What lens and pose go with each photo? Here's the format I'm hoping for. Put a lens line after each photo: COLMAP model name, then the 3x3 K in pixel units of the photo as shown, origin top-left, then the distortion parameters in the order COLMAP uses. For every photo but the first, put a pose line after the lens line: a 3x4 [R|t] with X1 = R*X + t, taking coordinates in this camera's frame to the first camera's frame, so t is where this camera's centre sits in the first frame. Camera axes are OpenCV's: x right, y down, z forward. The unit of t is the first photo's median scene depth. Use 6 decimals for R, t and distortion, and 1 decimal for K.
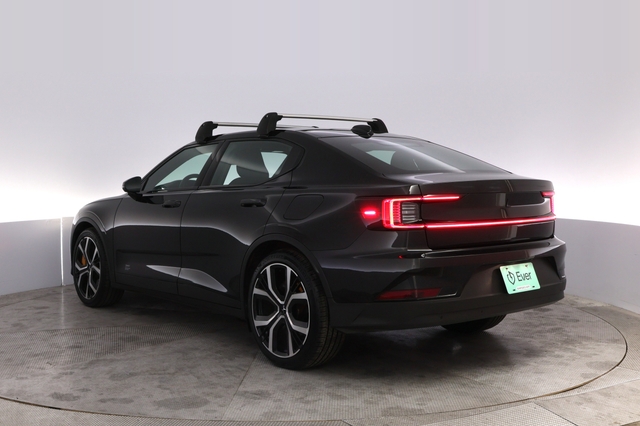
lens RADIAL K [[546.1, 0, 319.1], [0, 546.1, 210.1], [0, 0, 1]] dist [0.001803, 0.005911]
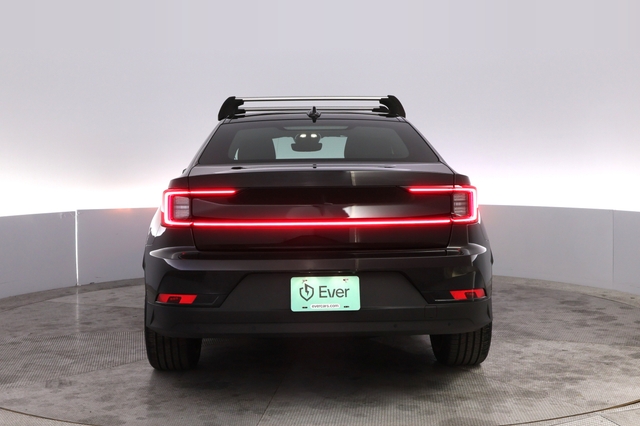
lens RADIAL K [[546.1, 0, 320.0], [0, 546.1, 215.8], [0, 0, 1]] dist [0.001803, 0.005911]
pose [[0.928322, 0.050205, -0.368372, 0.669092], [-0.036318, 0.998347, 0.044541, -0.027988], [0.369999, -0.027970, 0.928611, 0.250912]]
